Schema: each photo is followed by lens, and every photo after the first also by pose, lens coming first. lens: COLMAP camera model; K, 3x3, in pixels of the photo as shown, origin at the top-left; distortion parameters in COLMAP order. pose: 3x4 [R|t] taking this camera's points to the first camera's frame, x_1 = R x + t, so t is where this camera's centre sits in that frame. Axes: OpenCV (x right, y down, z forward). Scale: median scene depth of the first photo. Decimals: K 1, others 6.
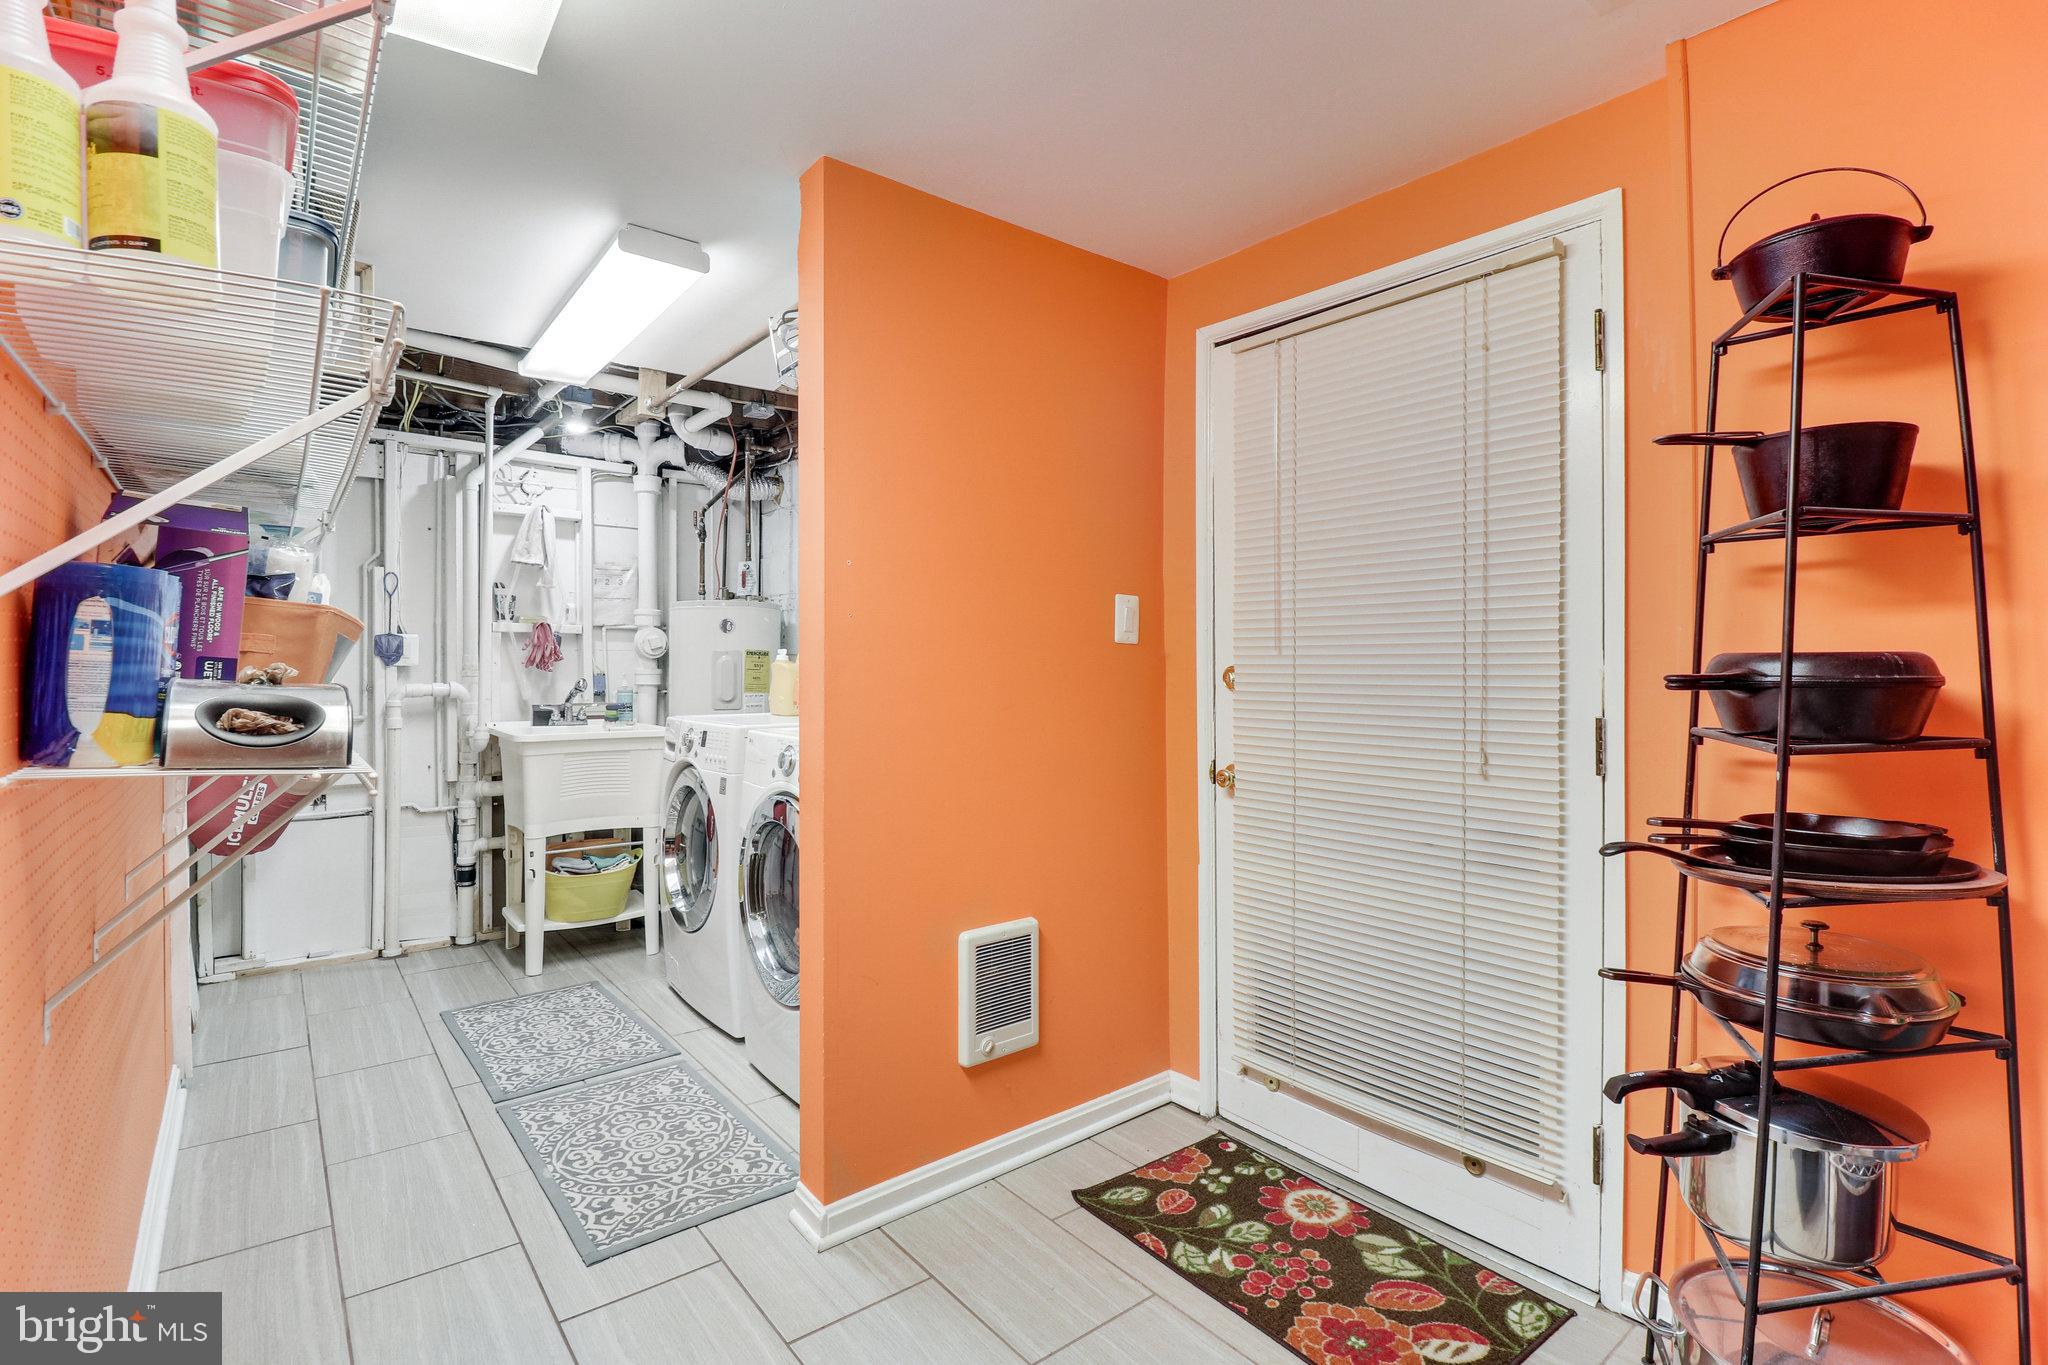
lens RADIAL K [[1039.0, 0, 1021.3], [0, 1039.0, 665.0], [0, 0, 1]] dist [0.014903, -0.015707]
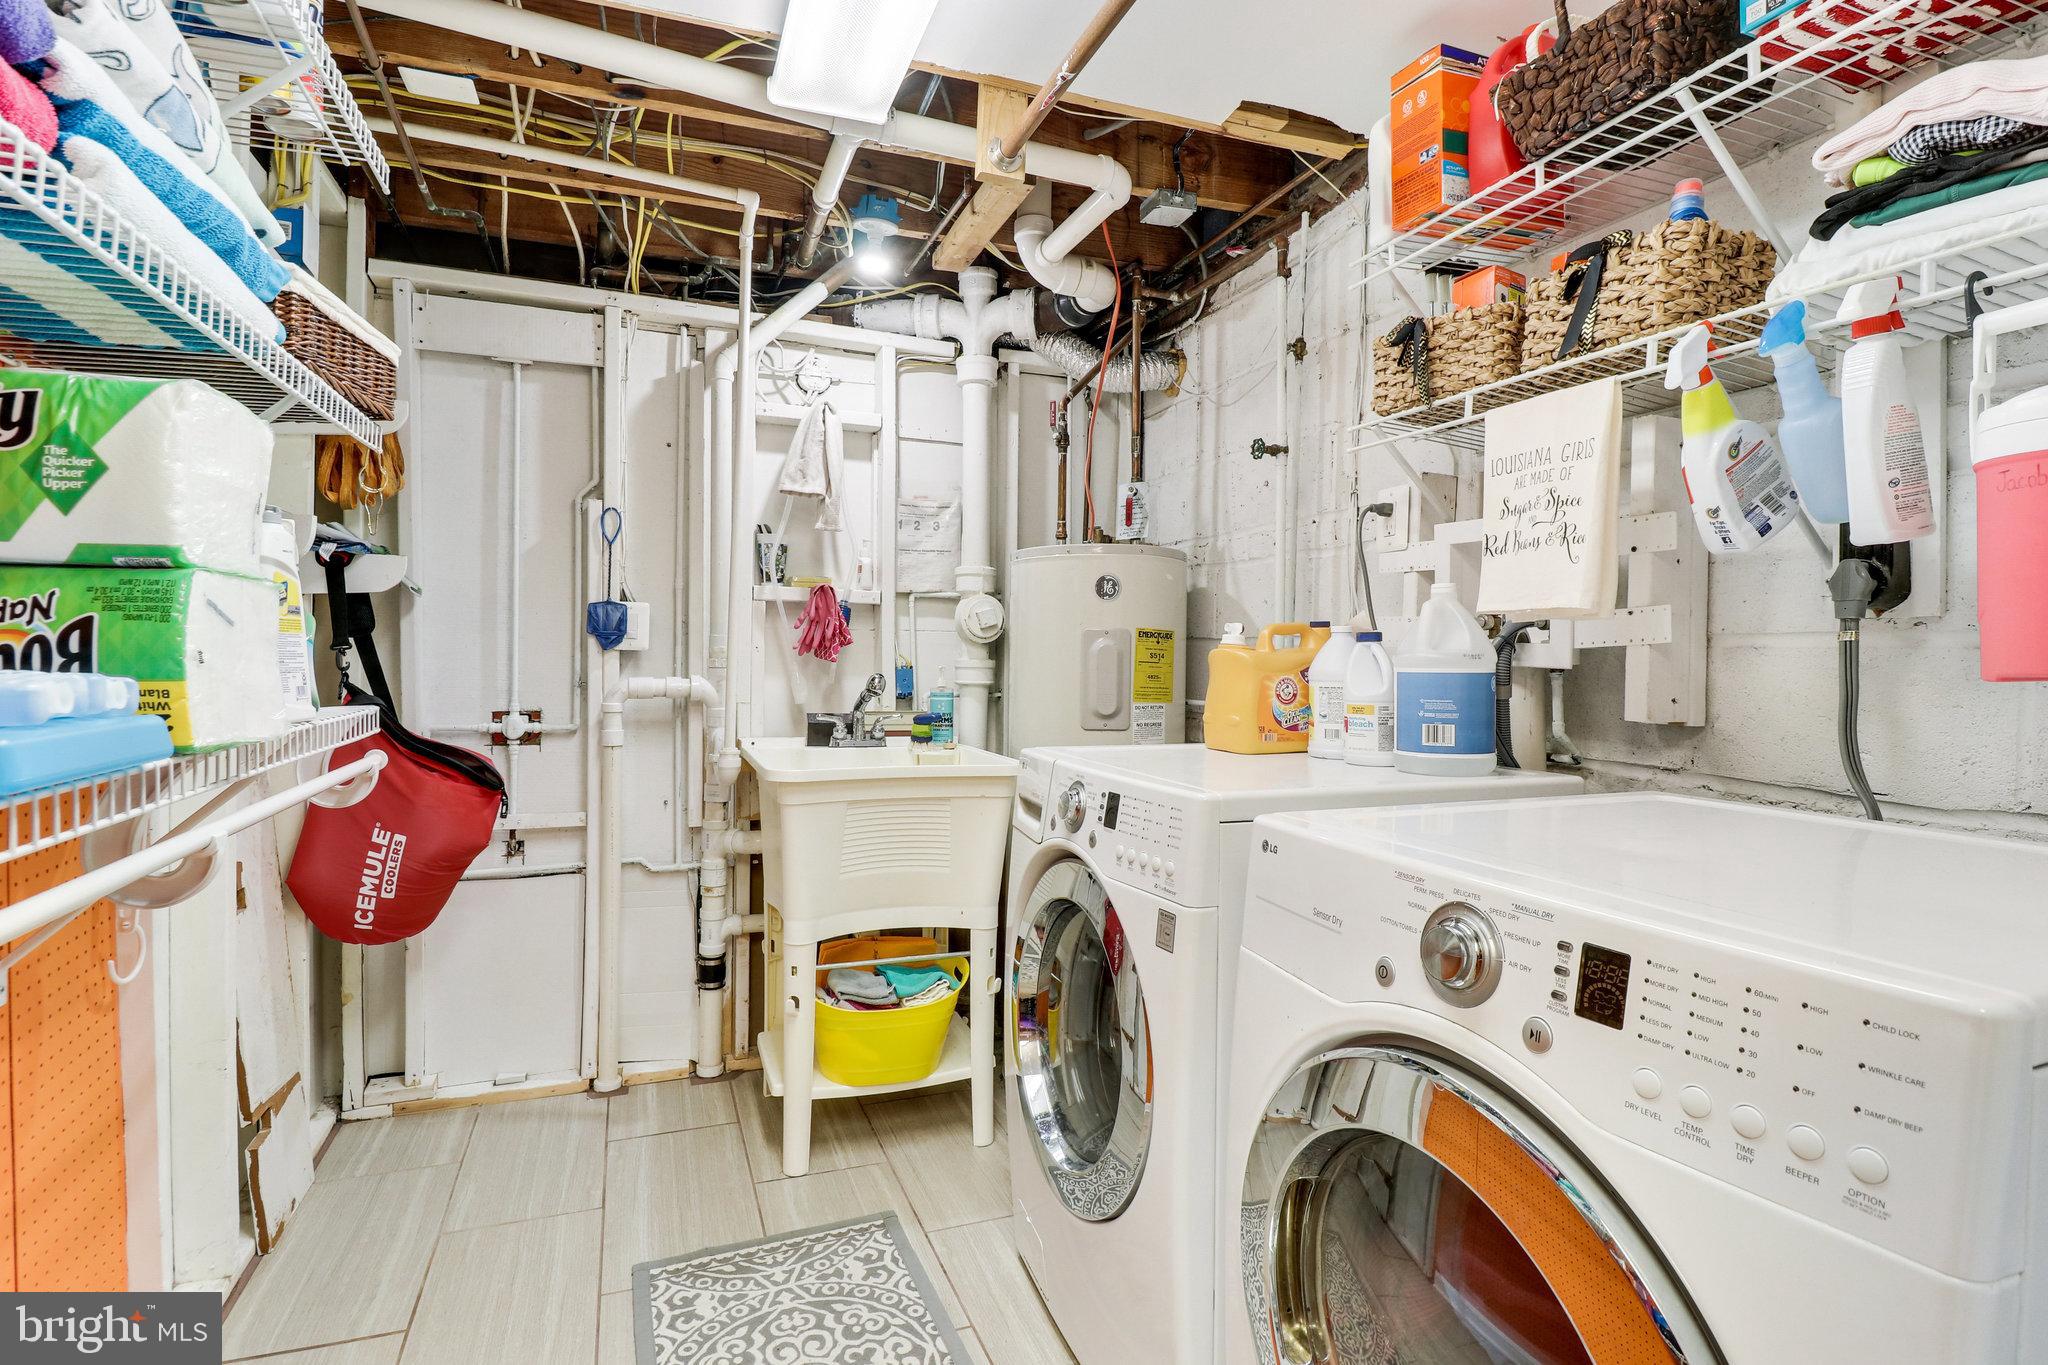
lens RADIAL K [[1039.0, 0, 1021.3], [0, 1039.0, 665.0], [0, 0, 1]] dist [0.014903, -0.015707]
pose [[0.962300, 0.012107, -0.271720, -0.169864], [-0.010936, 0.999923, 0.005823, 0.003377], [0.271769, -0.002631, 0.962359, 0.423256]]
